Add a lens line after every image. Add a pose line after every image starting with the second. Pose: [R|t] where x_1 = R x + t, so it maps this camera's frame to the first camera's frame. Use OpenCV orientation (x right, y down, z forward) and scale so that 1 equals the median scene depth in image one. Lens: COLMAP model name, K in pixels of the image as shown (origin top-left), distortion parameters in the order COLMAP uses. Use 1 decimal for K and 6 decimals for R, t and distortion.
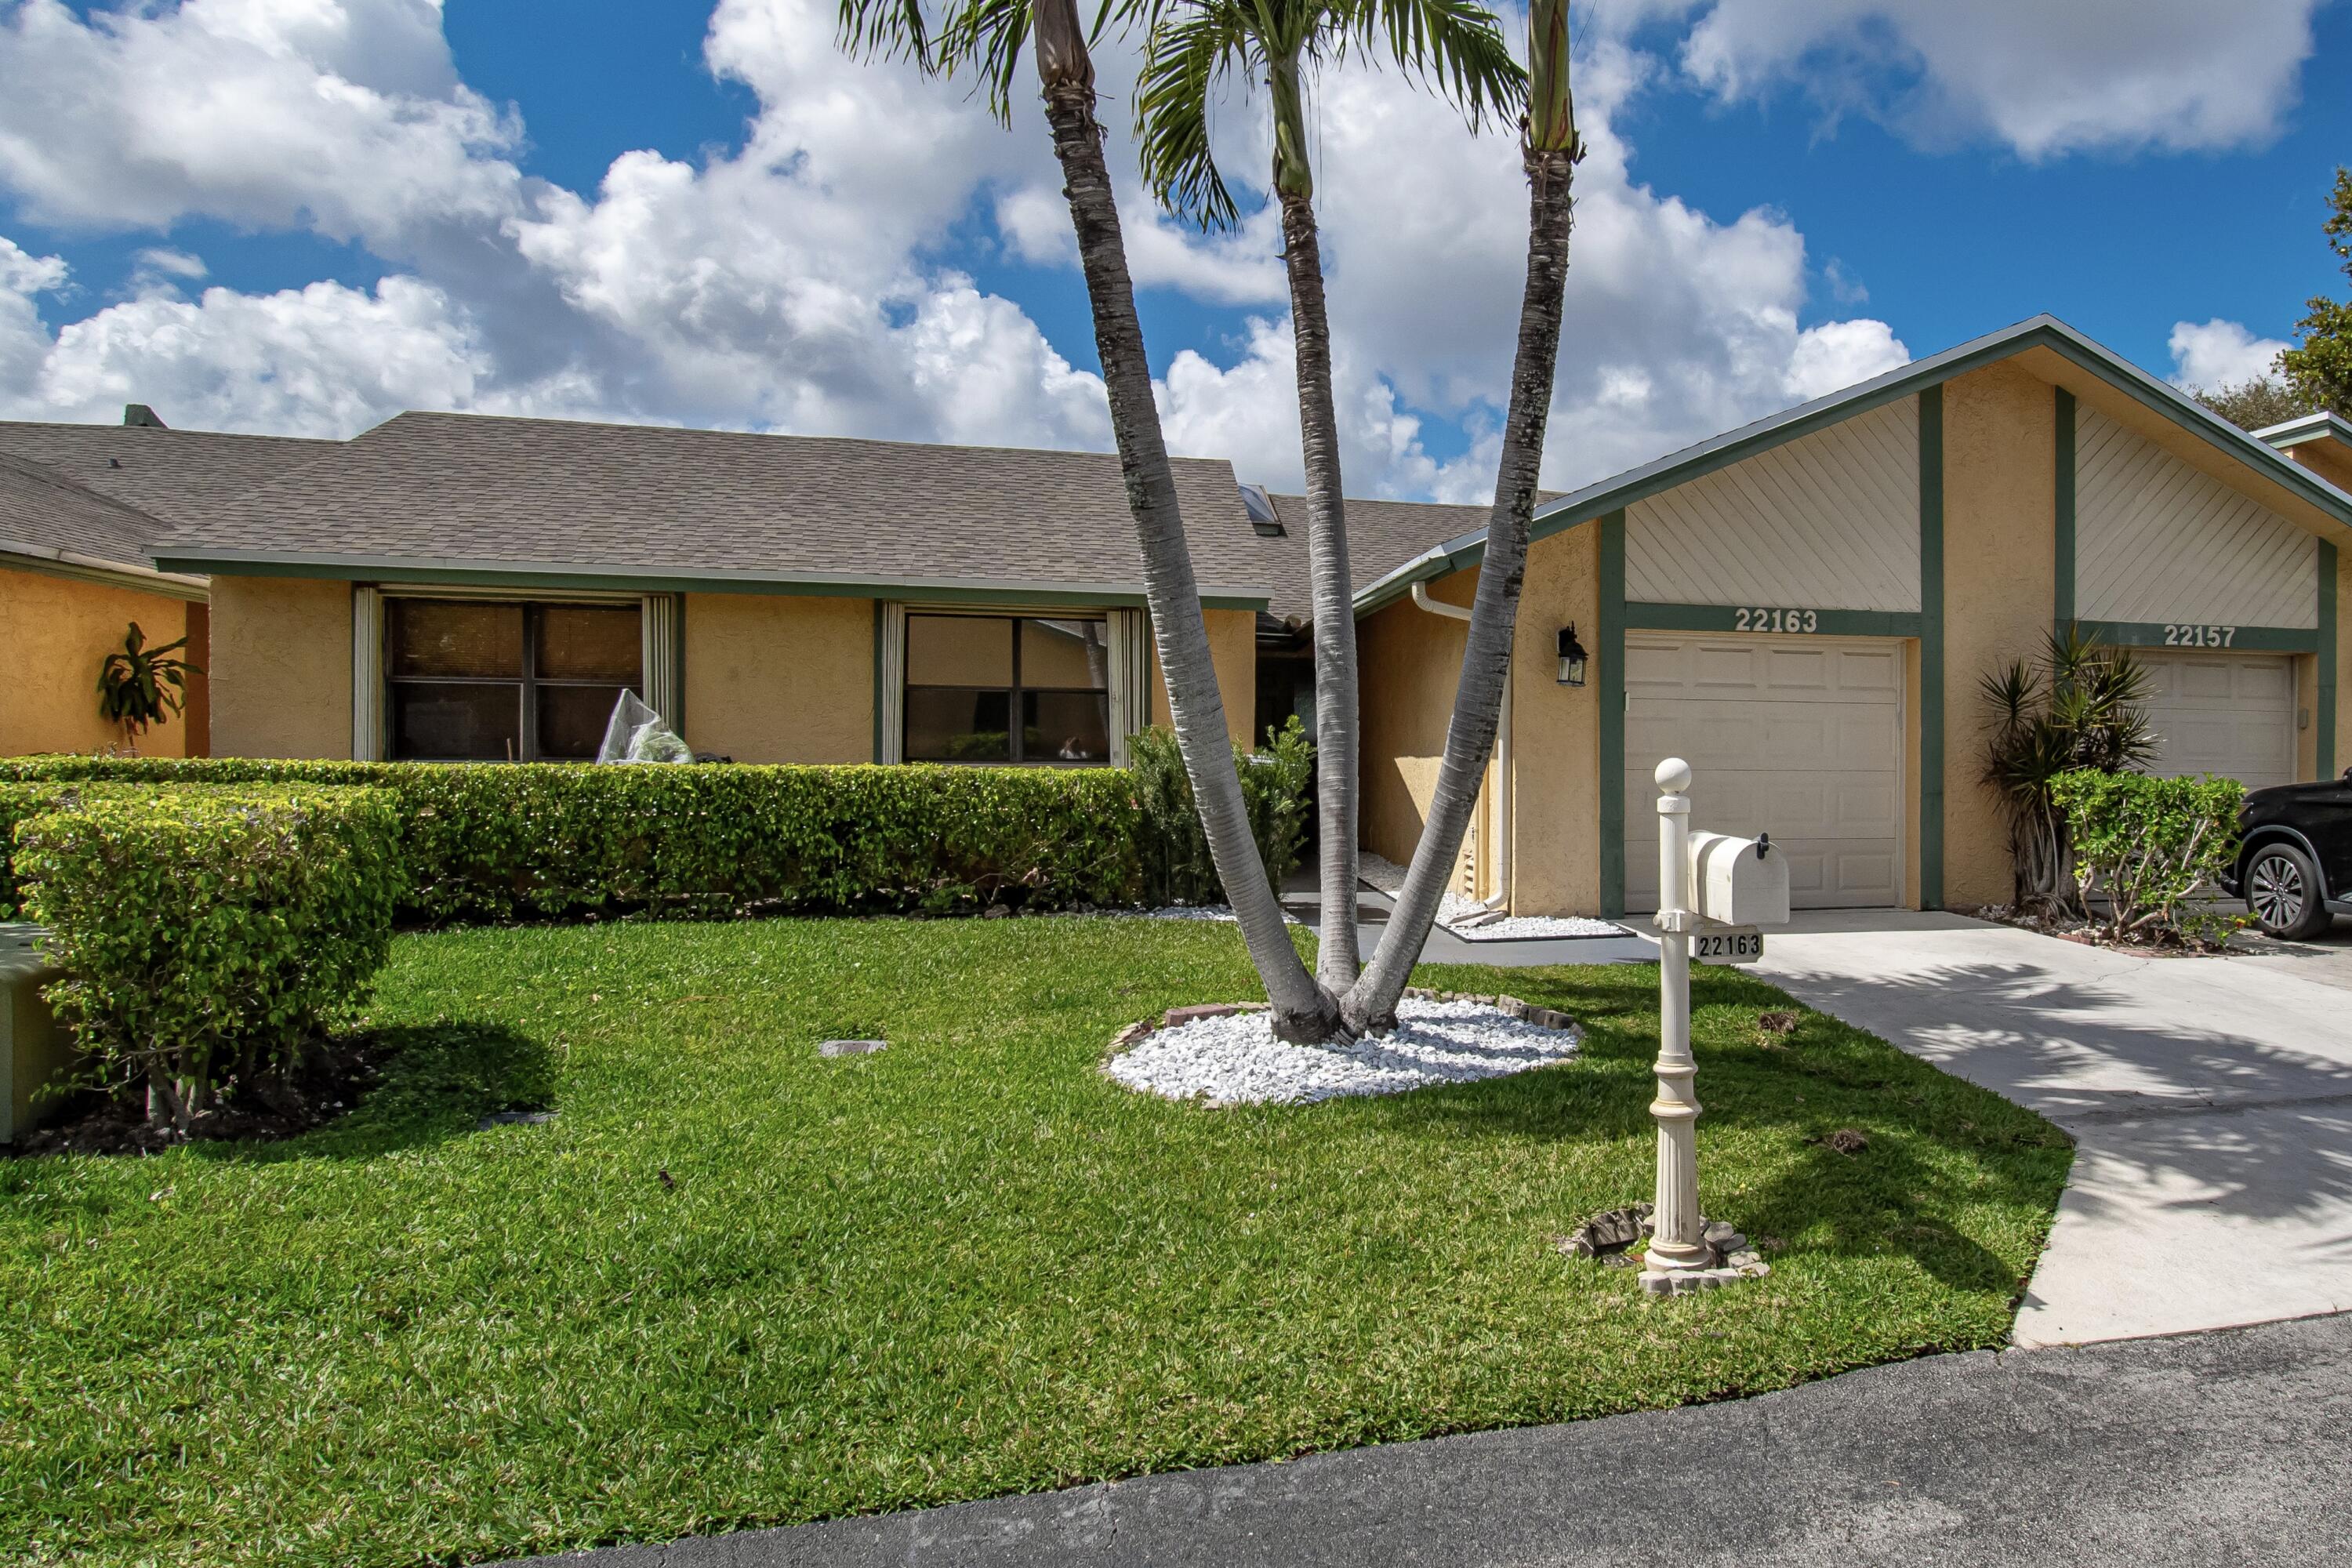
lens RADIAL K [[1283.2, 0, 1176.2], [0, 1283.2, 729.6], [0, 0, 1]] dist [-0.002928, 0.019194]
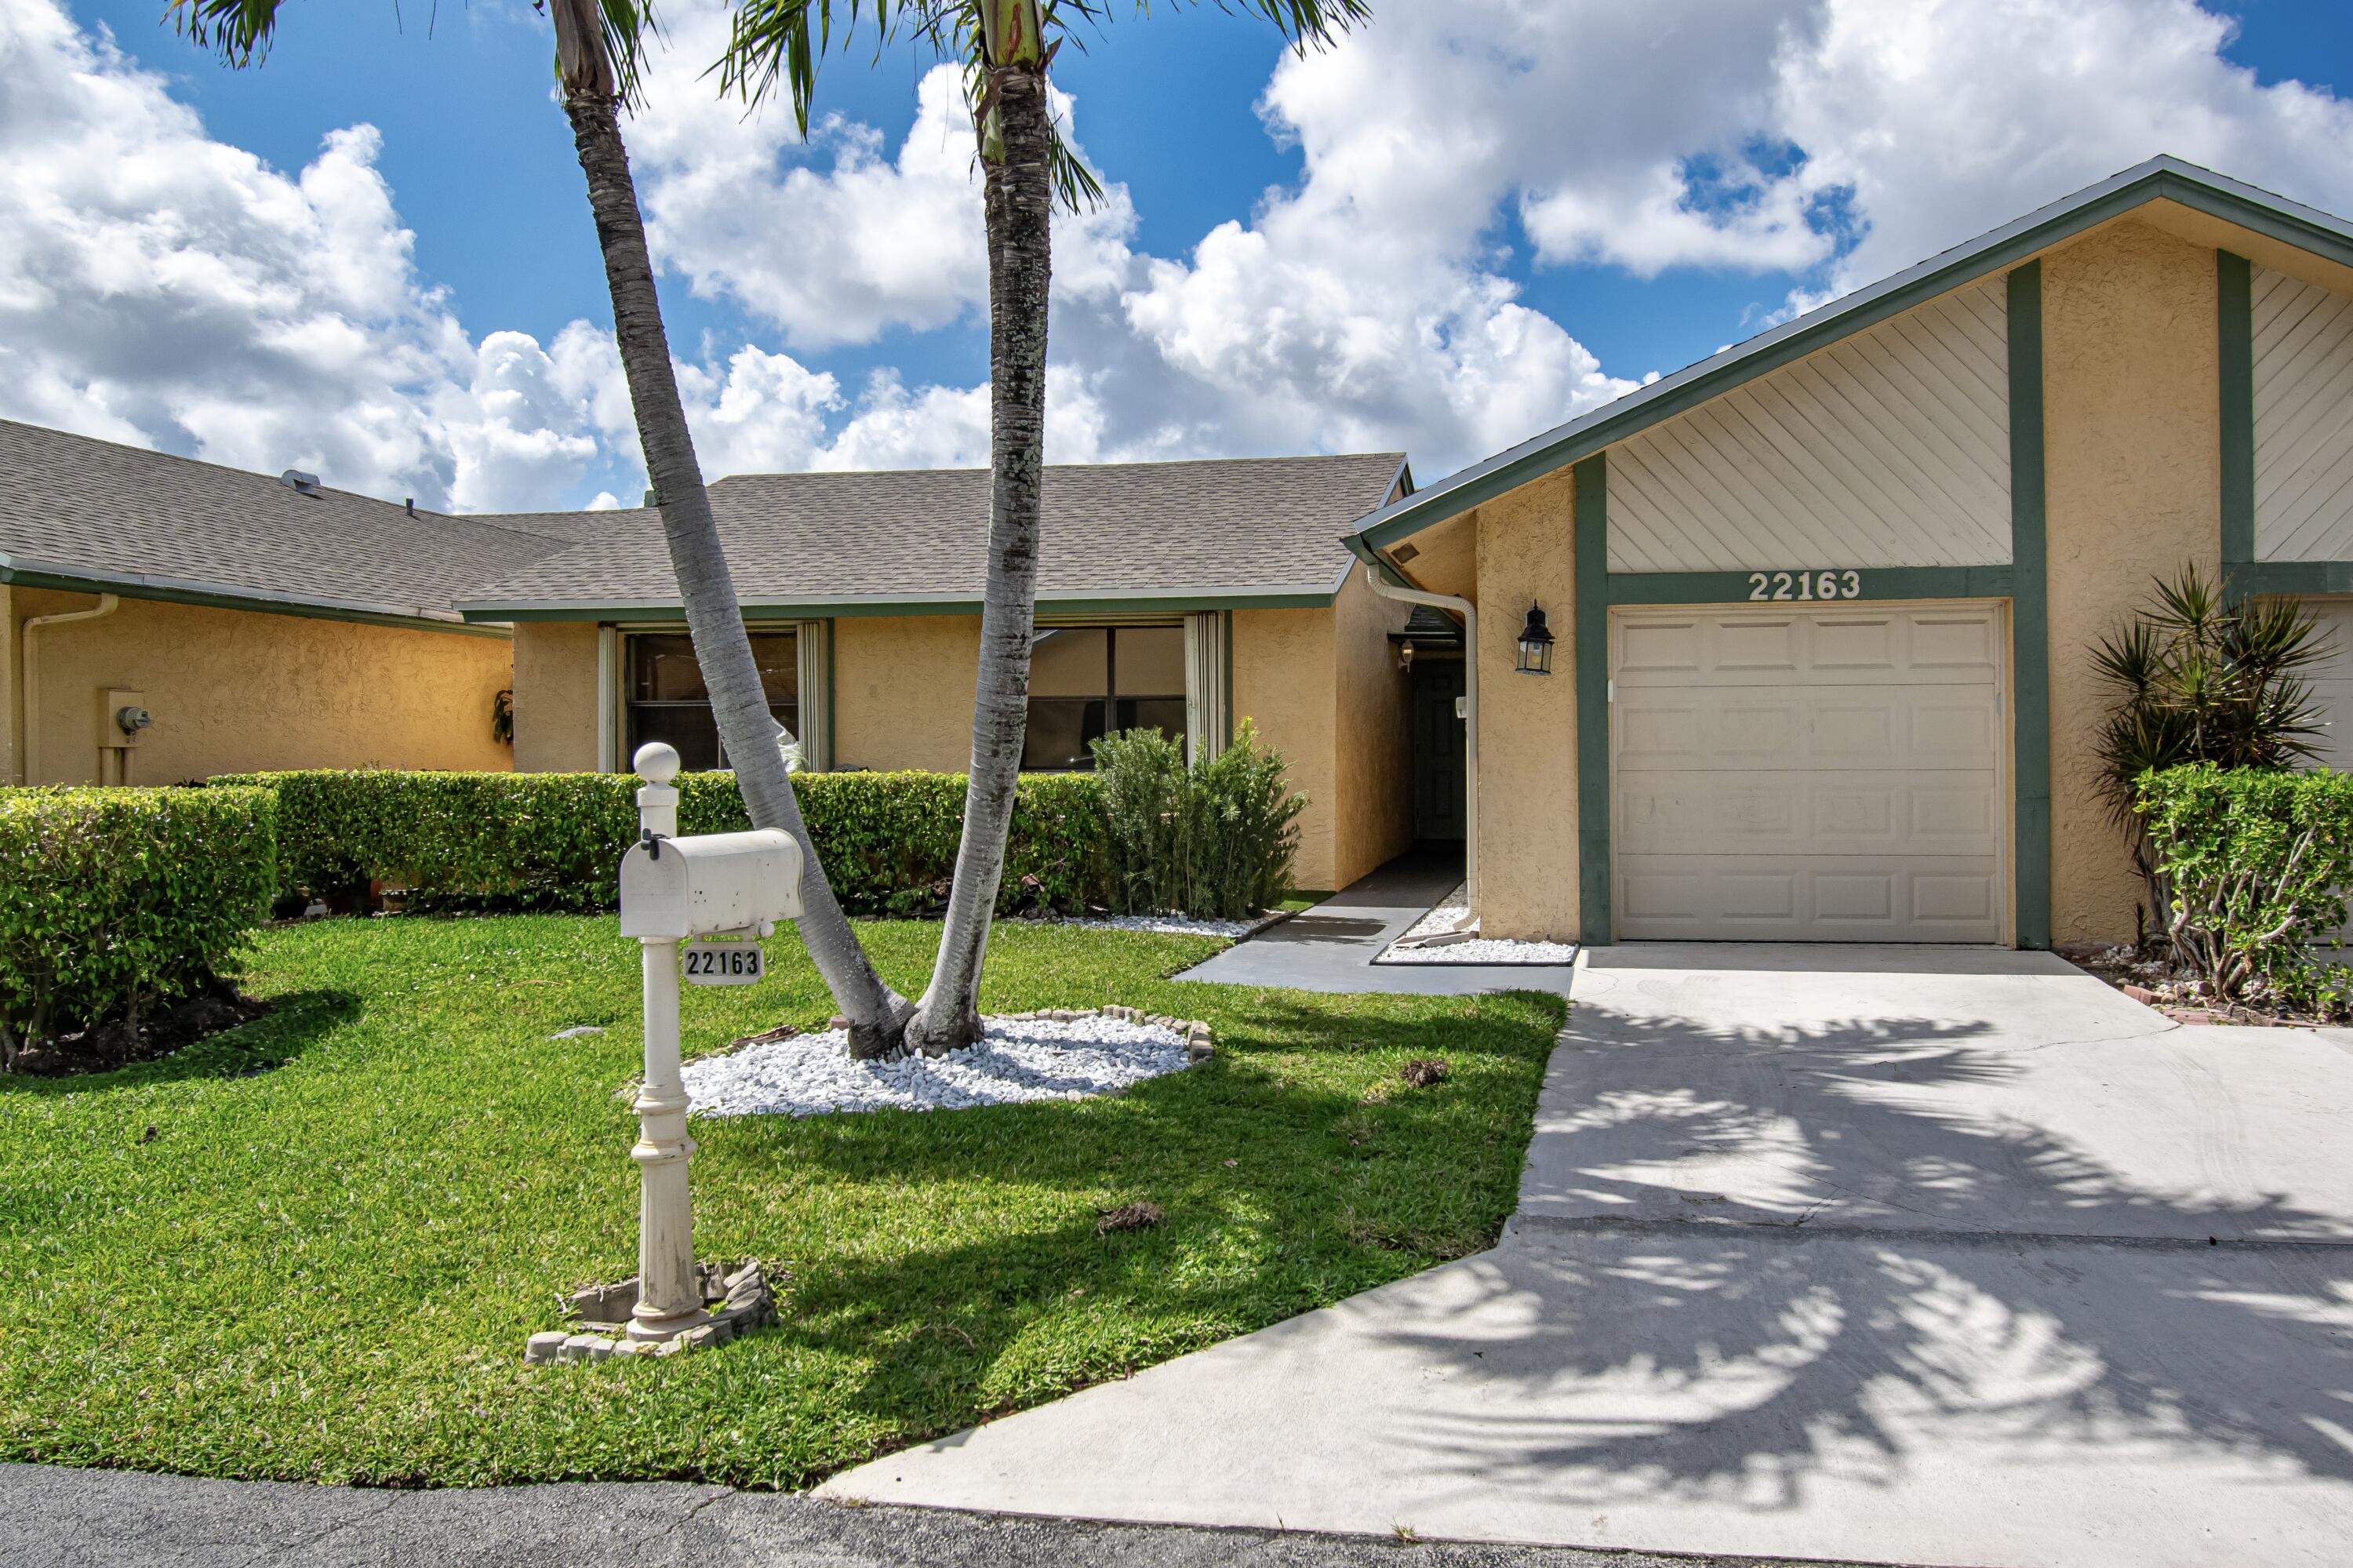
lens RADIAL K [[1264.9, 0, 1175.8], [0, 1264.9, 737.9], [0, 0, 1]] dist [0.003632, -0.000640]
pose [[0.943436, -0.016807, -0.331129, 0.356121], [0.015440, 0.999858, -0.006757, 0.010785], [0.331195, 0.001262, 0.943561, 0.111543]]
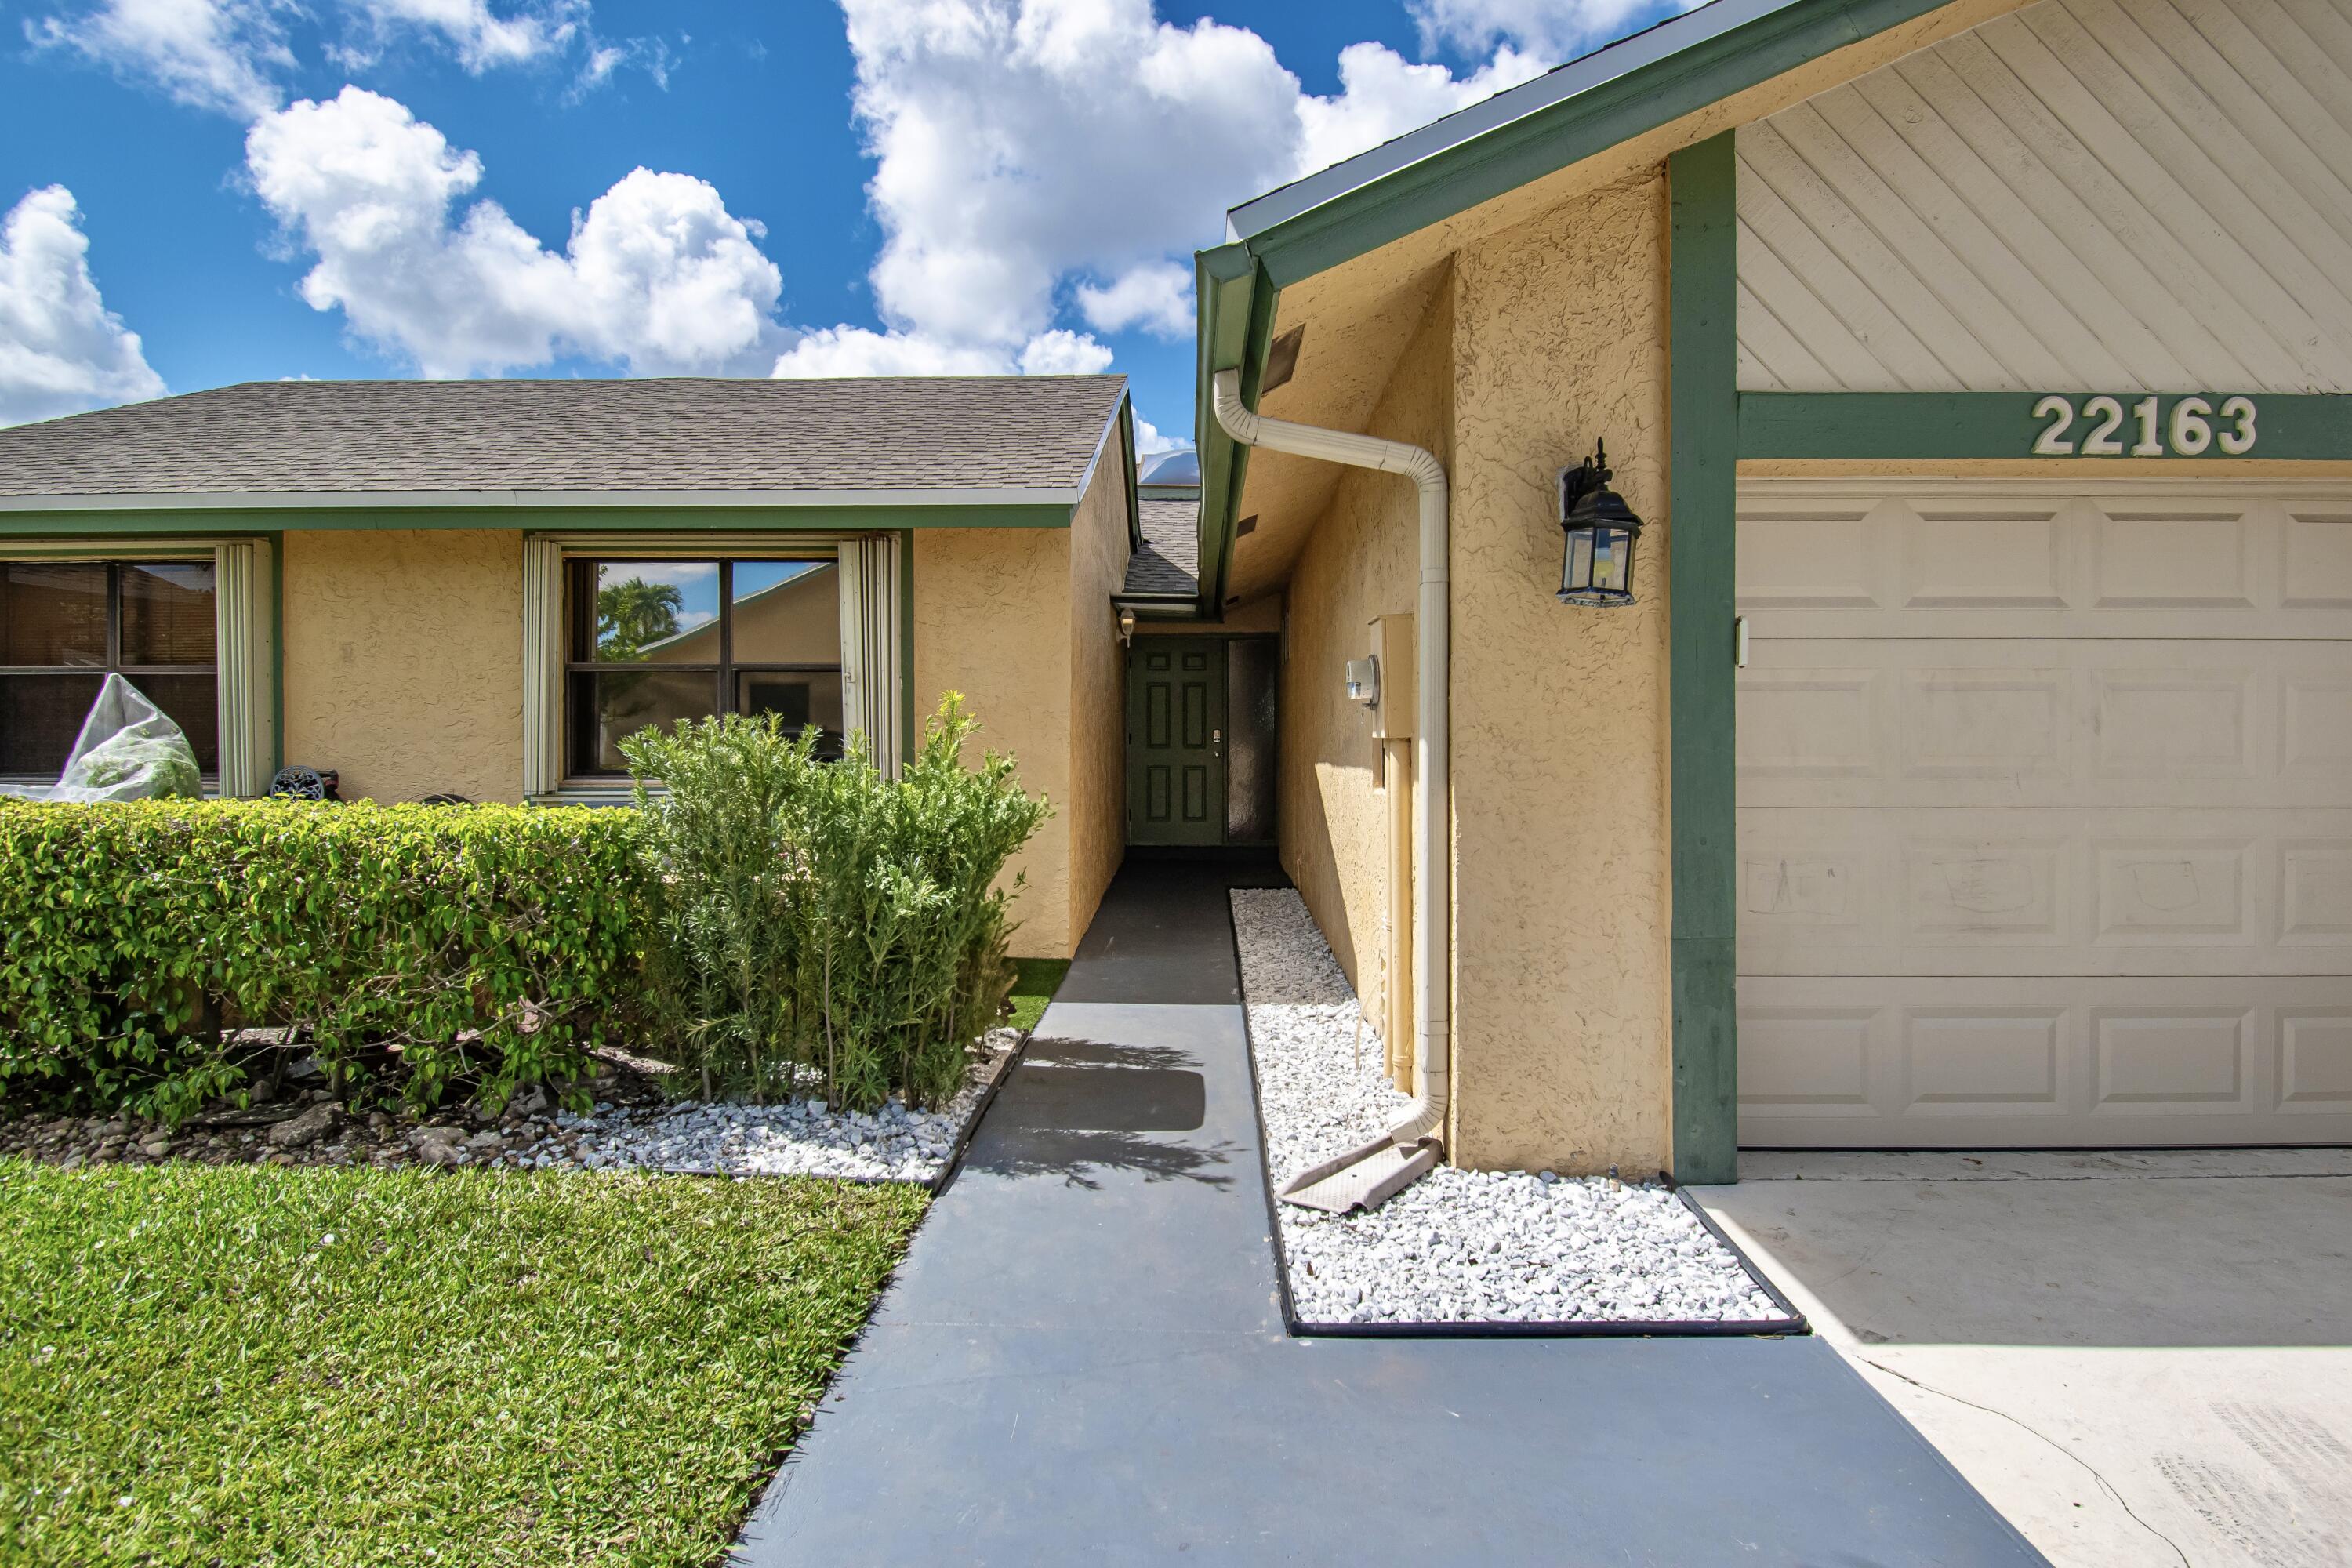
lens RADIAL K [[1139.5, 0, 1109.5], [0, 1139.5, 747.3], [0, 0, 1]] dist [0.011701, -0.015718]
pose [[0.993392, -0.009340, -0.114387, 0.195565], [0.011522, 0.999764, 0.018430, 0.002110], [0.114188, -0.019626, 0.993265, 0.622365]]
